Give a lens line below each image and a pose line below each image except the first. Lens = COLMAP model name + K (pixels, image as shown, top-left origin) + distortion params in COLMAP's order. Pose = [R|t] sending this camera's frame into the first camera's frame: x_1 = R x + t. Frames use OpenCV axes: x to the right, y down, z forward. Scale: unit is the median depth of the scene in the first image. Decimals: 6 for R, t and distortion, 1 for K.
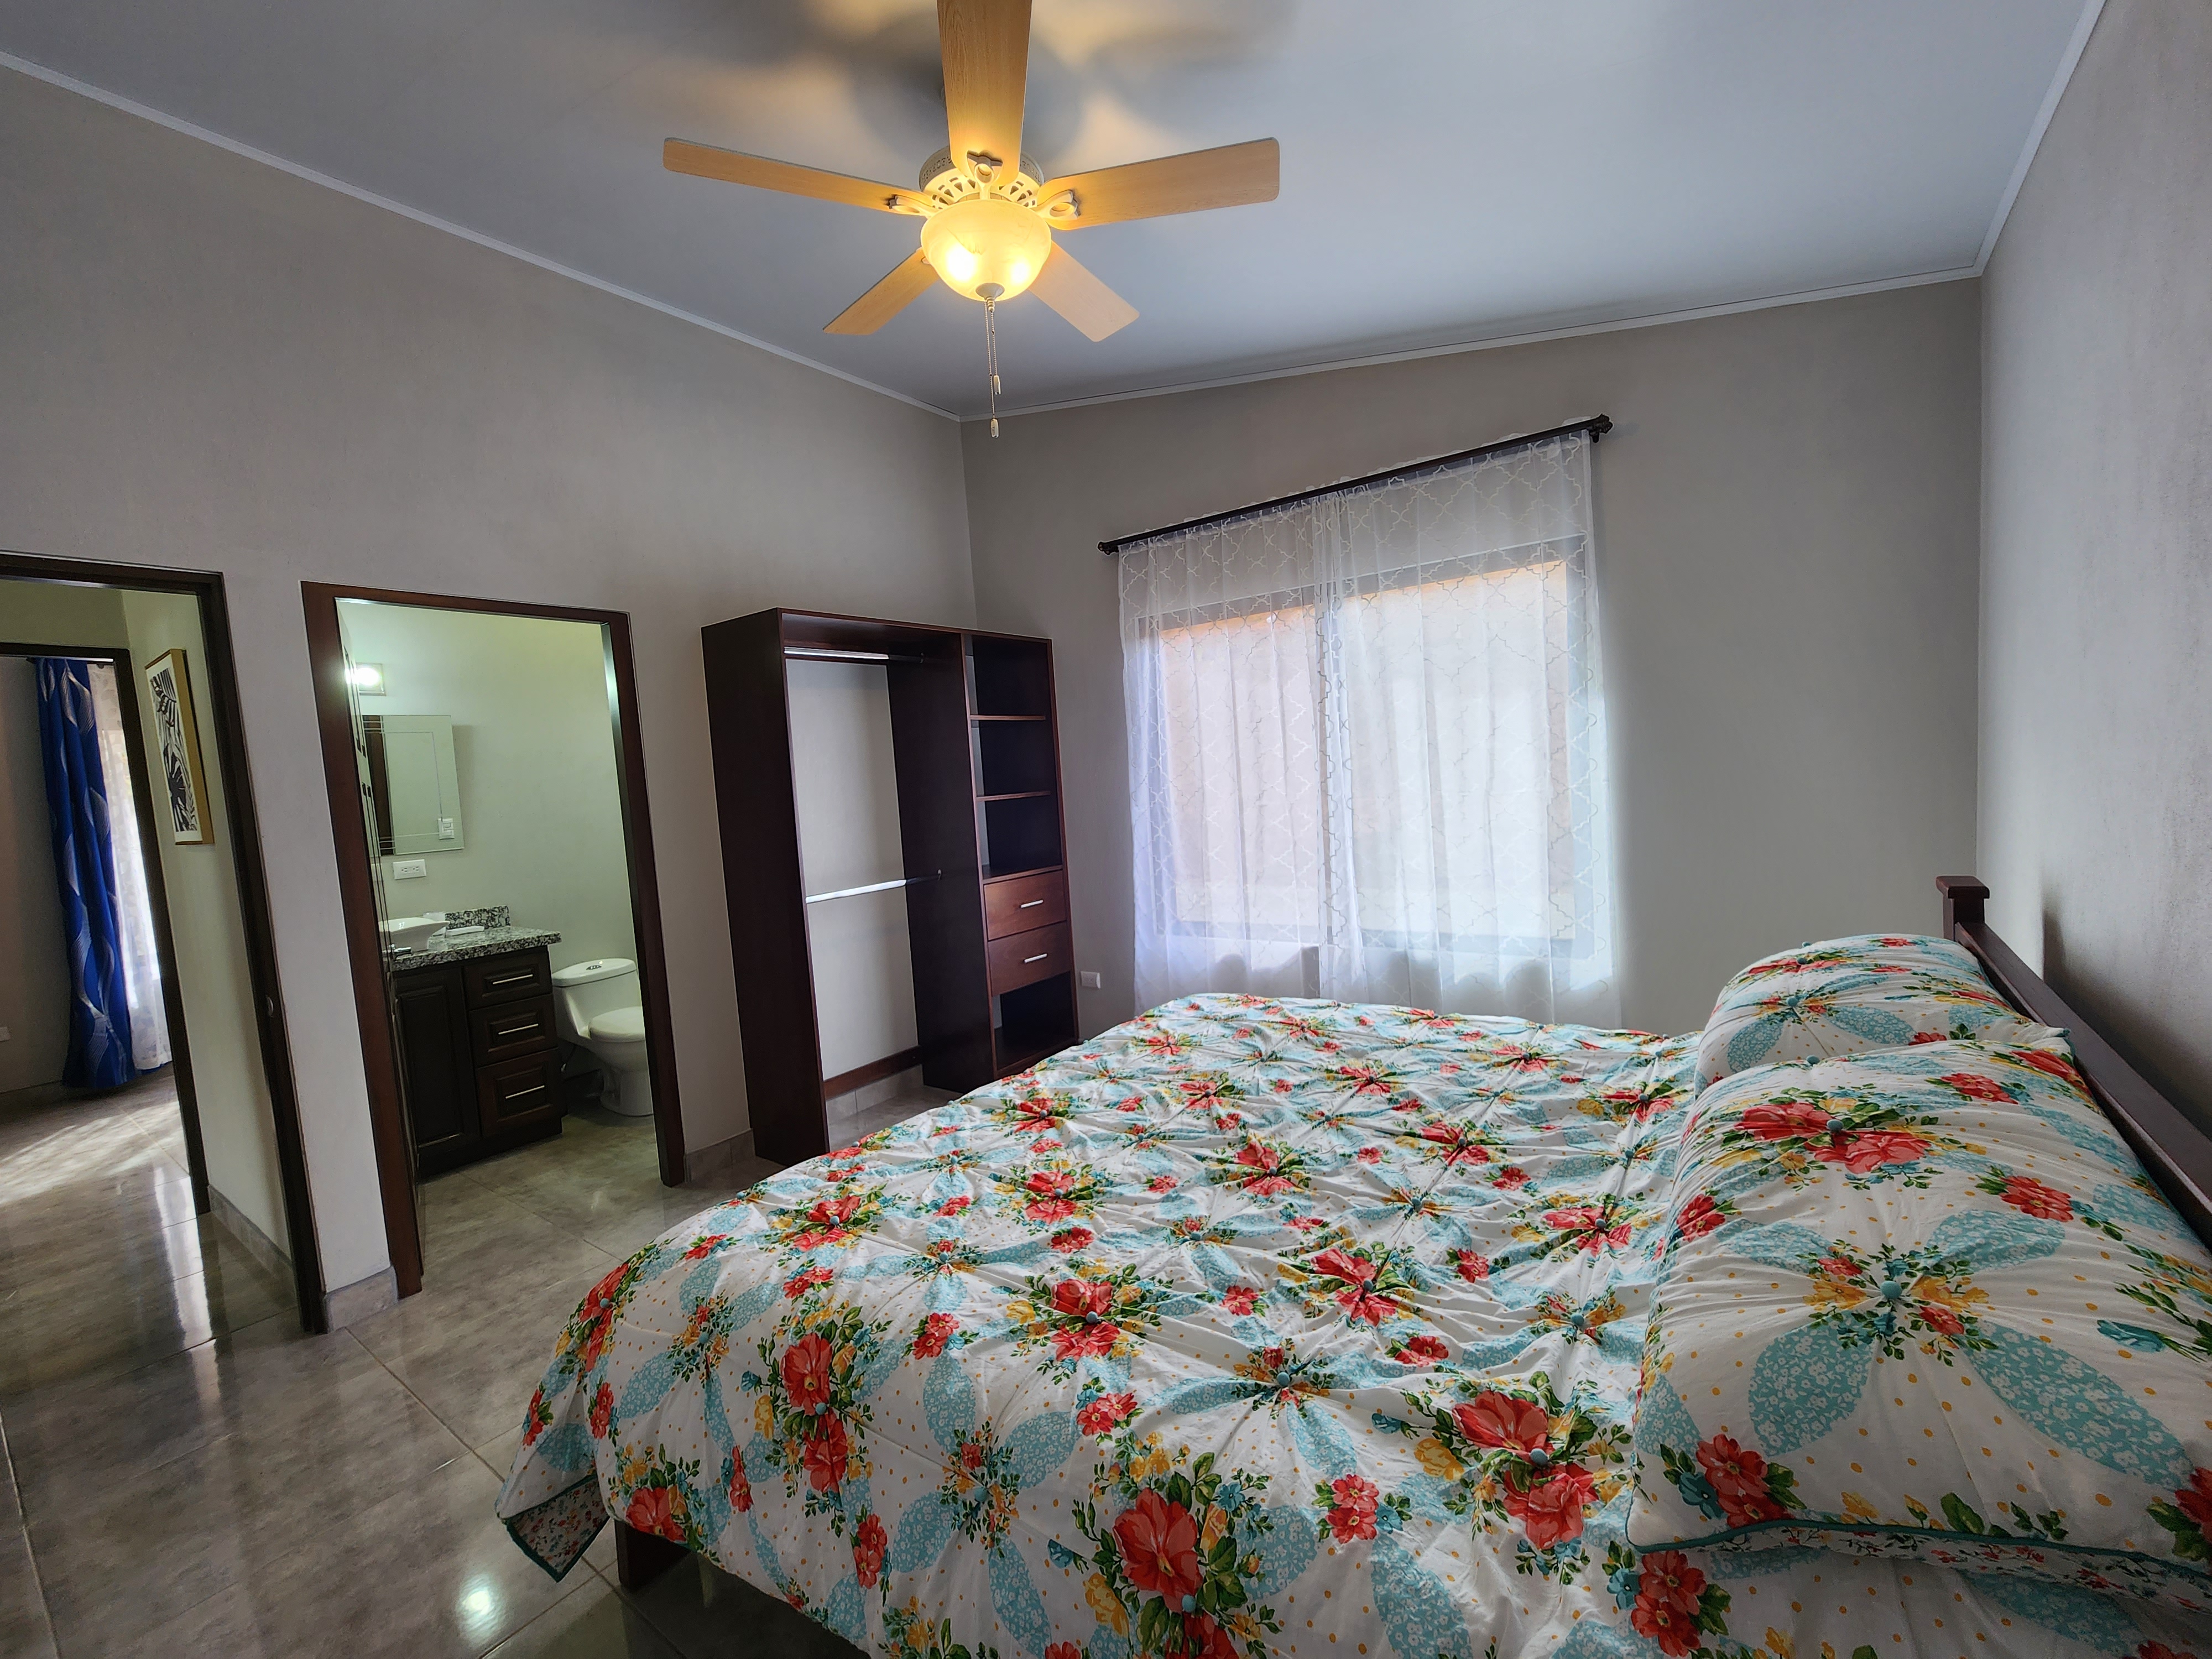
lens RADIAL K [[909.7, 0, 1115.1], [0, 909.7, 842.1], [0, 0, 1]] dist [0.001455, 0.000078]
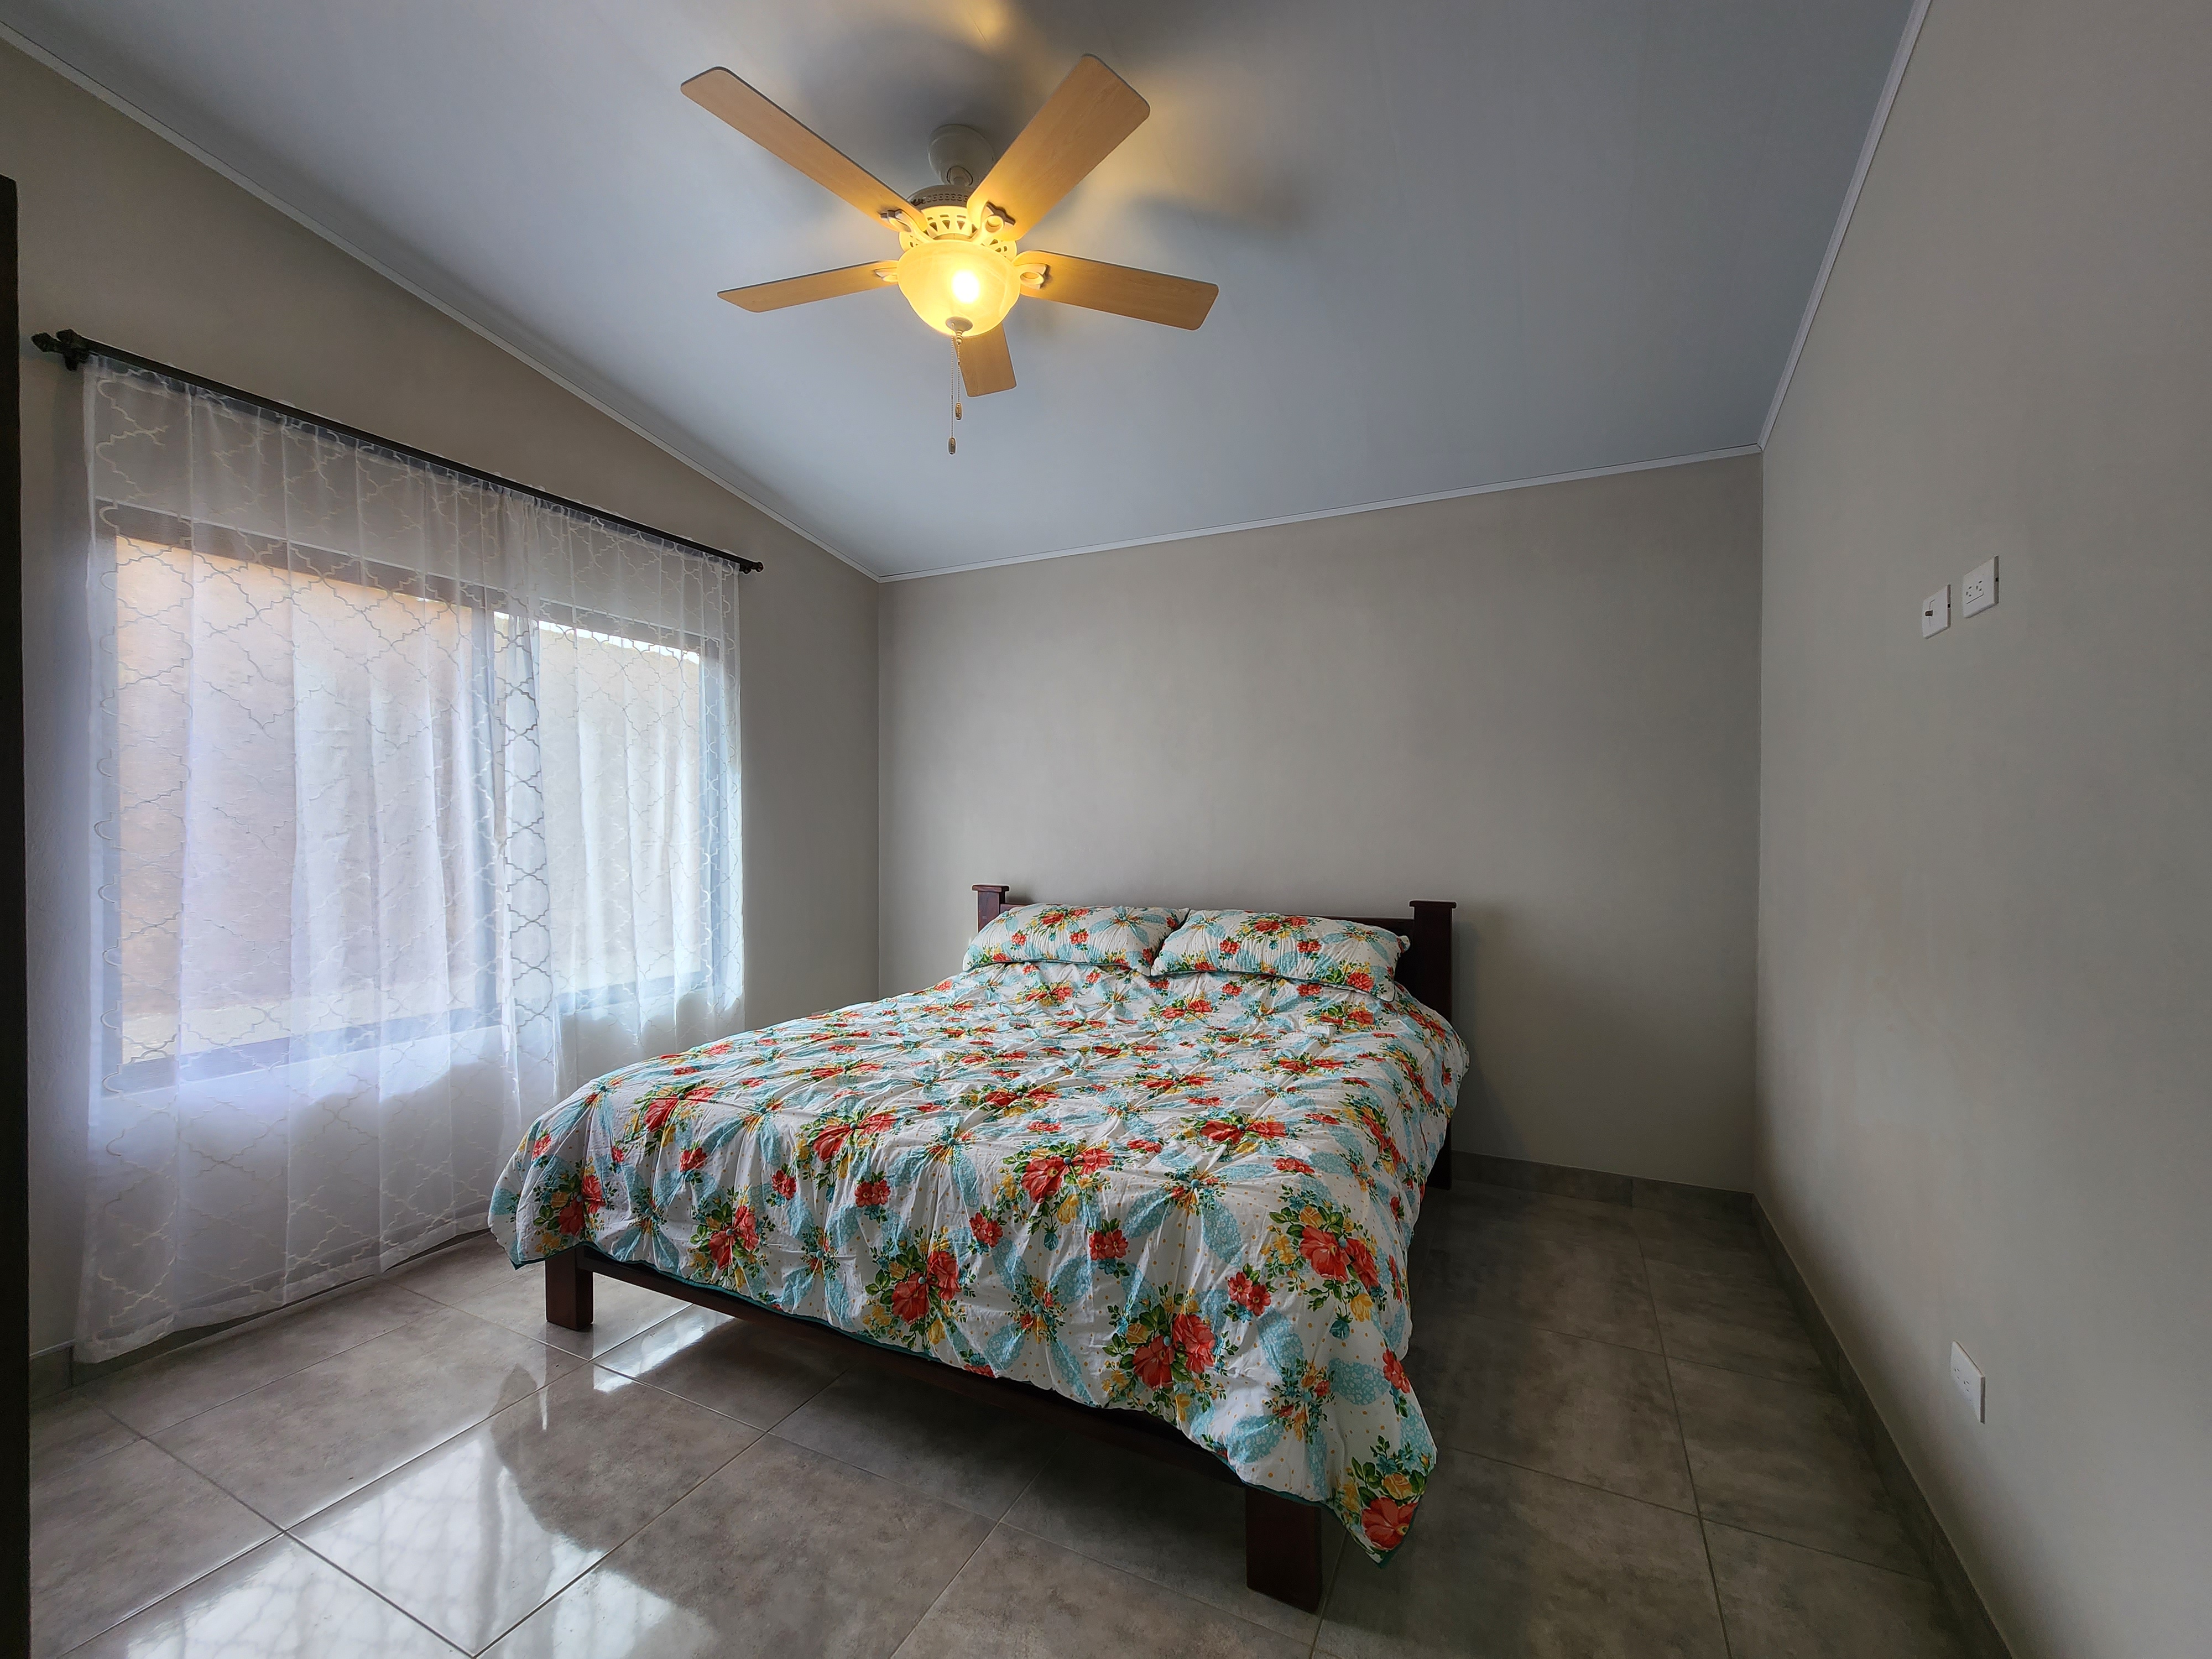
lens RADIAL K [[909.7, 0, 1115.1], [0, 909.7, 842.1], [0, 0, 1]] dist [0.001455, 0.000078]
pose [[-0.162767, 0.052296, 0.985278, -0.745107], [0.082163, 0.995844, -0.039284, 0.029987], [-0.983238, 0.074560, -0.166388, 0.654618]]
